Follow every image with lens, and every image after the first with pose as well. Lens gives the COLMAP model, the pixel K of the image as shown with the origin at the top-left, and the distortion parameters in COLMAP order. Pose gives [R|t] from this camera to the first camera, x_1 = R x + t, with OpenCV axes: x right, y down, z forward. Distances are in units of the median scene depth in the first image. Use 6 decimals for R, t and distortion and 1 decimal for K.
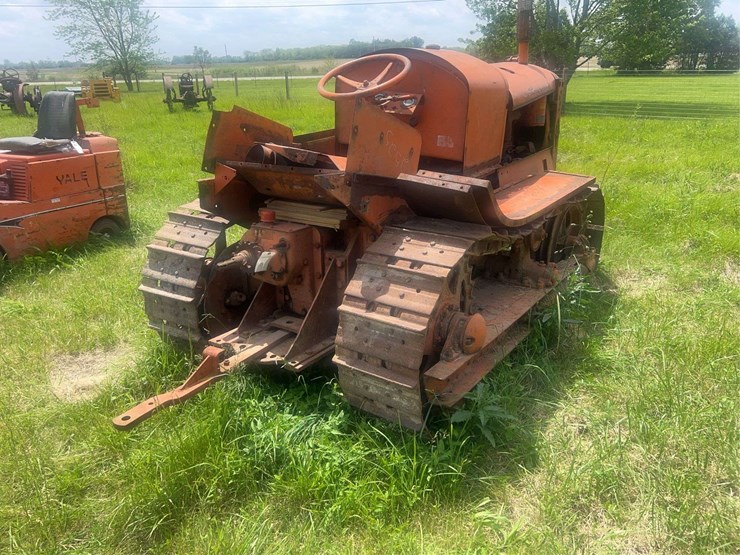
lens RADIAL K [[588.7, 0, 373.3], [0, 588.7, 273.4], [0, 0, 1]] dist [0.050417, -0.064202]
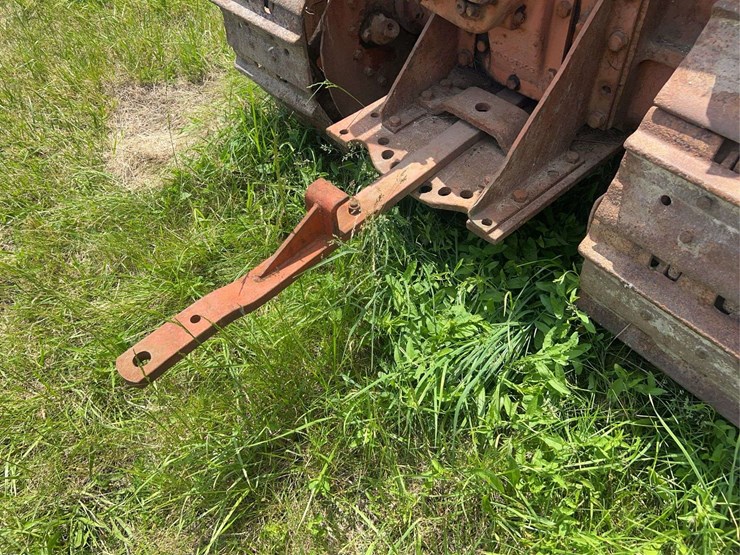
lens RADIAL K [[588.7, 0, 373.3], [0, 588.7, 273.4], [0, 0, 1]] dist [0.050417, -0.064202]
pose [[0.966601, 0.161645, -0.198882, -0.118321], [-0.033267, 0.848582, 0.528017, -0.061751], [0.254119, -0.503766, 0.825617, 0.540613]]
